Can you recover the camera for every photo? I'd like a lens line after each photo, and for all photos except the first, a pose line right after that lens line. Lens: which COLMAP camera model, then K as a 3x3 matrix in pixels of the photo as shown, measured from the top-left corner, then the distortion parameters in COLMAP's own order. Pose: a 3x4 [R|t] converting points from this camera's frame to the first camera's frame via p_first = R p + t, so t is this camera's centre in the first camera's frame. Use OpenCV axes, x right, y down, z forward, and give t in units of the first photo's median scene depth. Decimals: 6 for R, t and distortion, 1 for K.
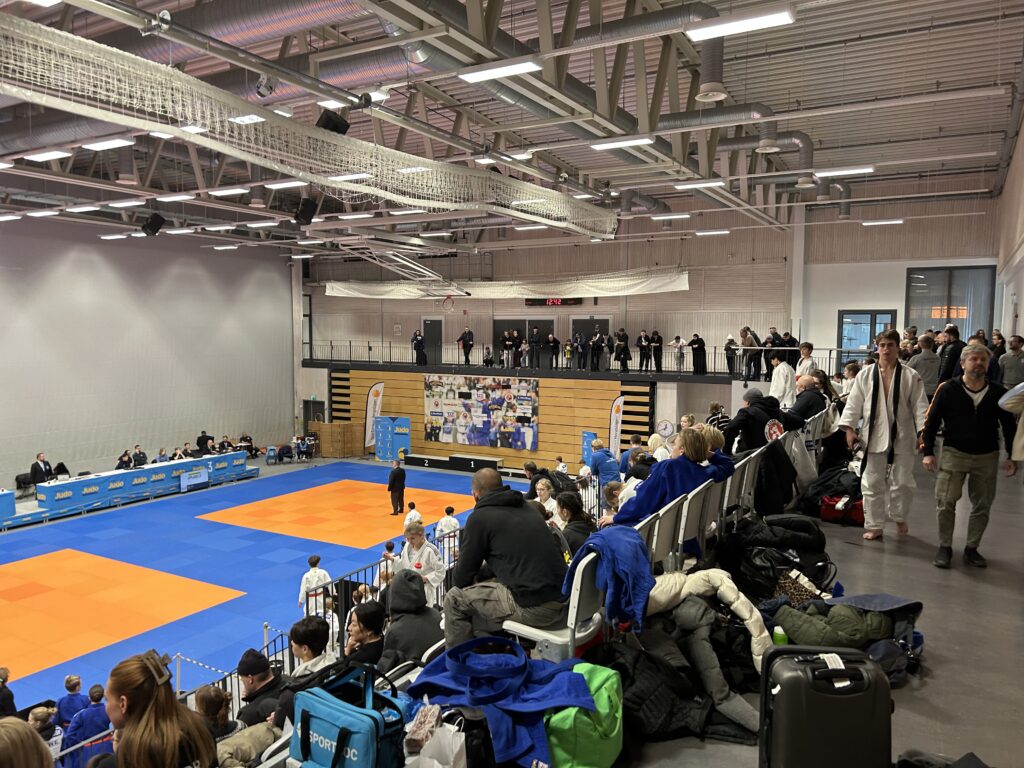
lens RADIAL K [[771.6, 0, 511.8], [0, 771.6, 384.7], [0, 0, 1]] dist [0.056553, -0.049742]
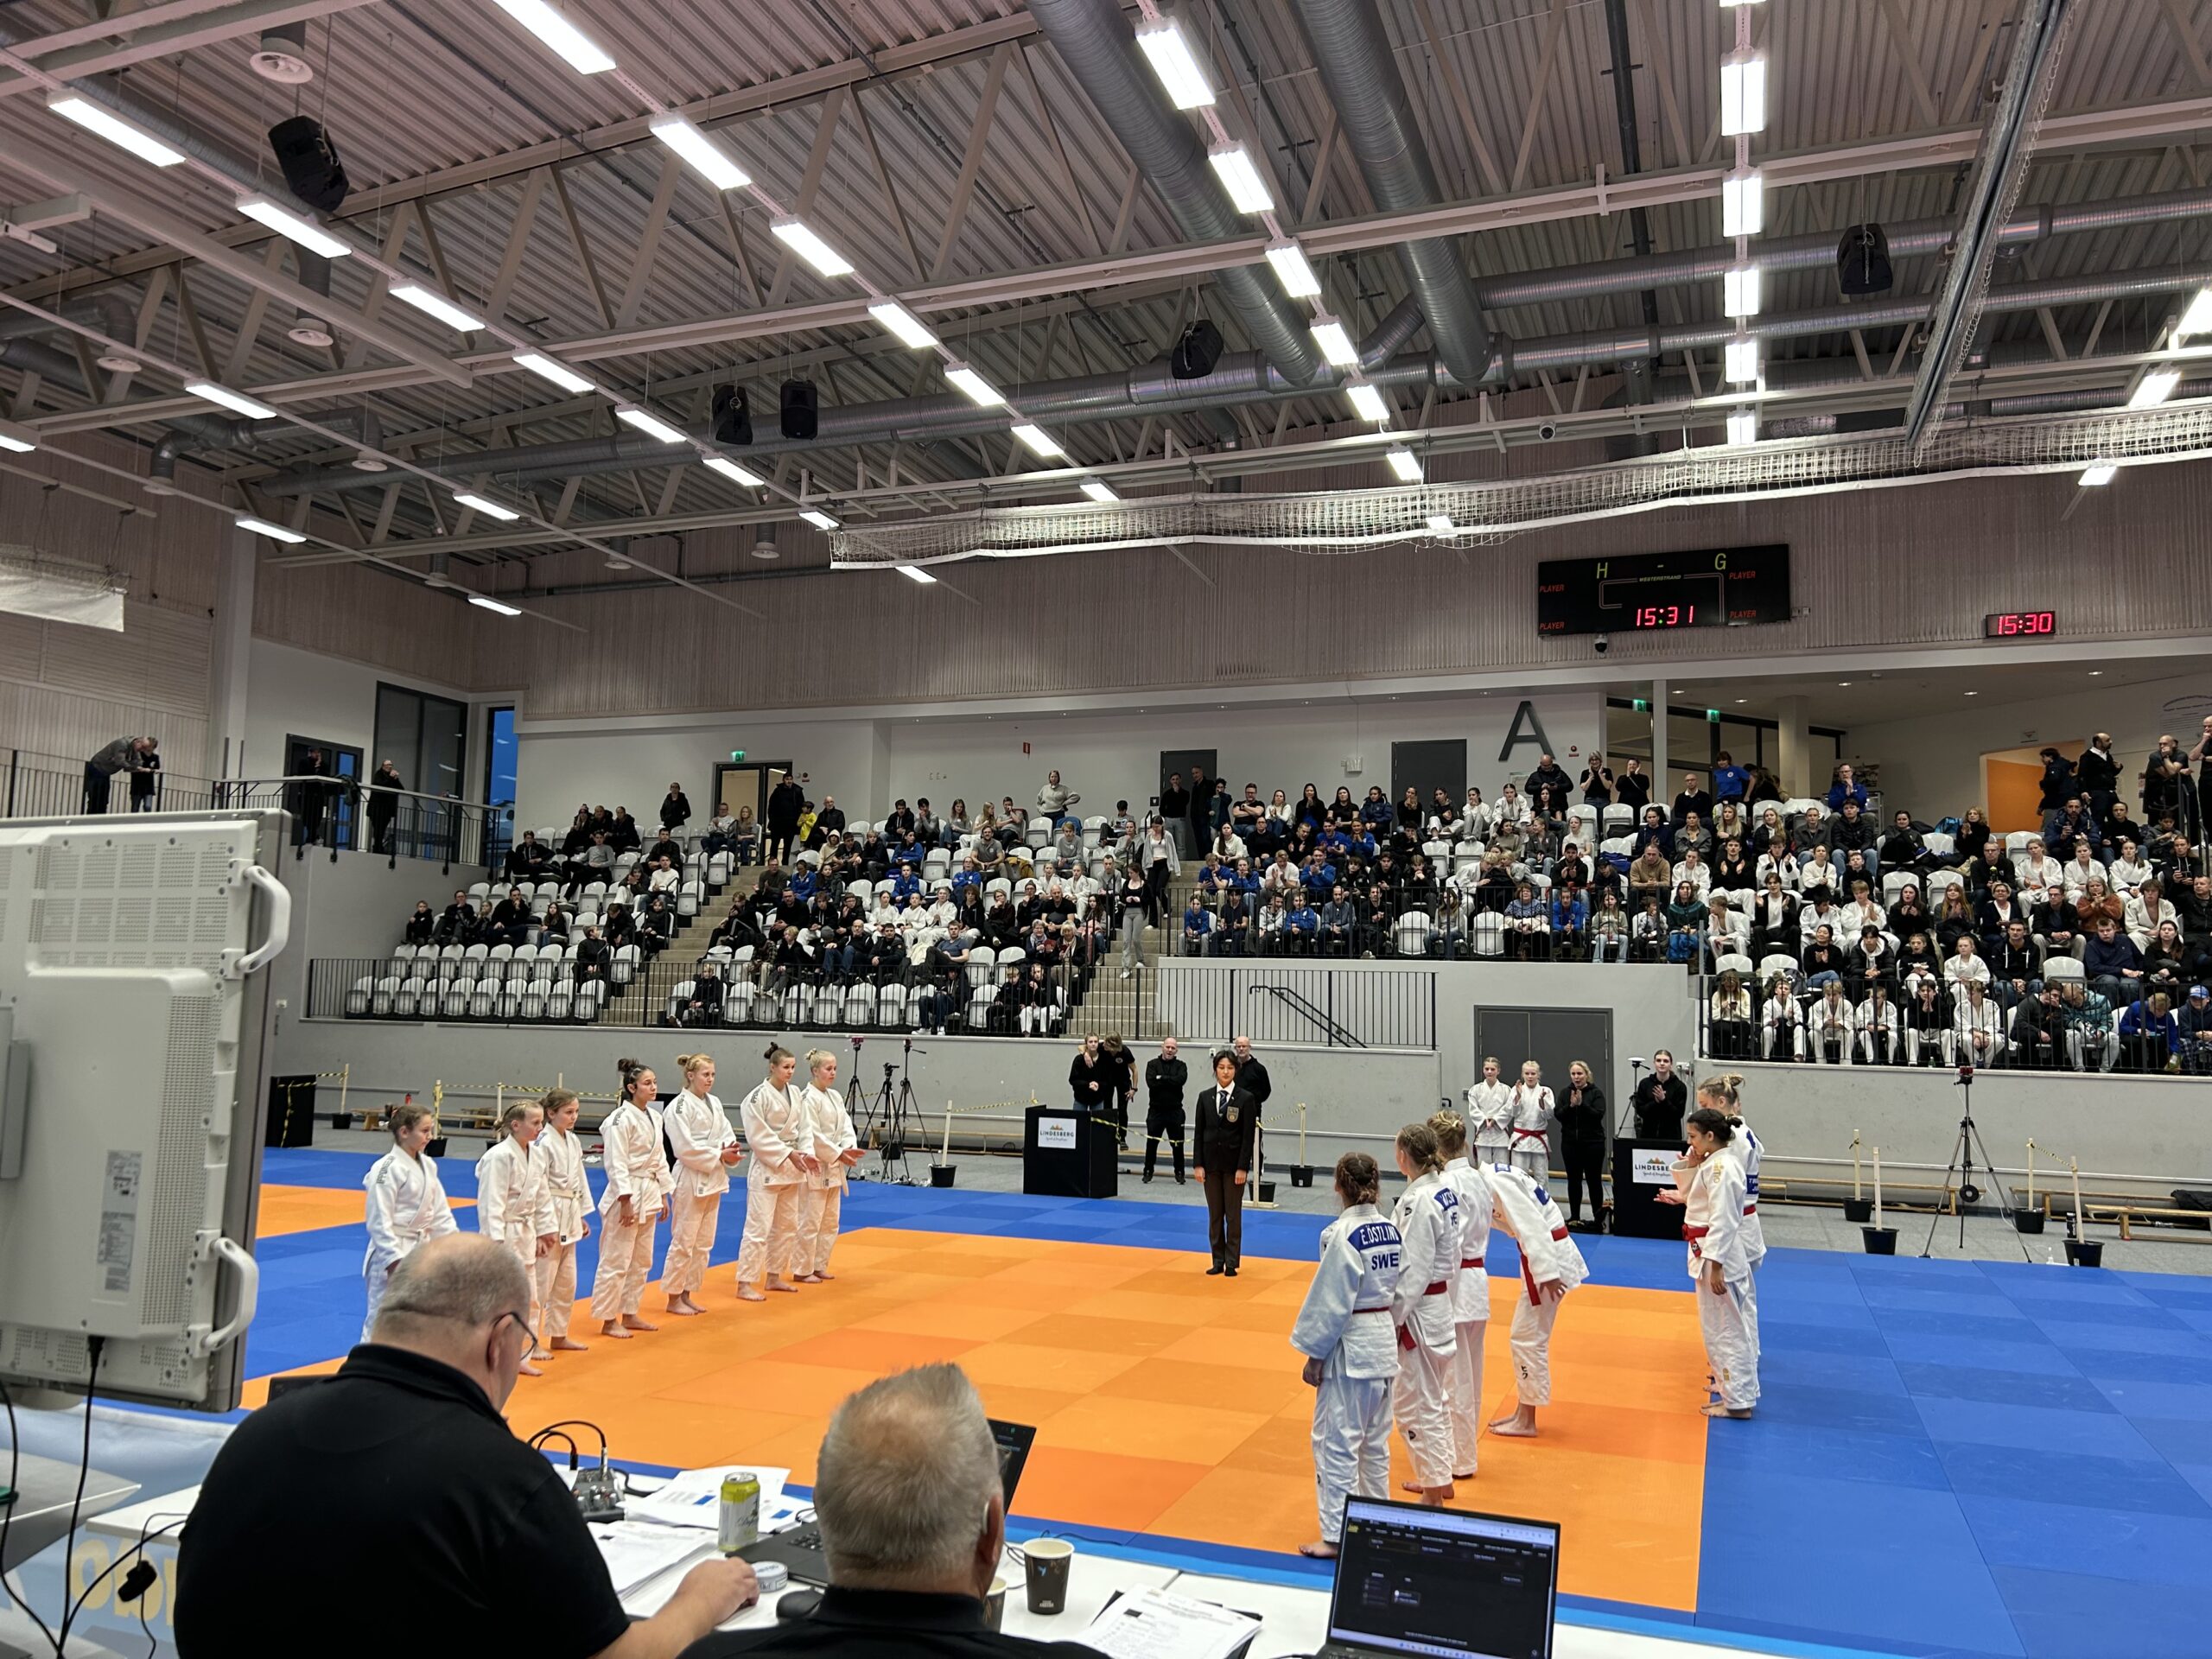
lens RADIAL K [[1666.8, 0, 1114.3], [0, 1666.8, 823.2], [0, 0, 1]] dist [0.056553, -0.049742]
pose [[-0.173081, 0.102852, 0.979523, -0.612186], [0.059441, 0.993810, -0.093849, 0.080819], [-0.983112, 0.041980, -0.178123, 0.520225]]
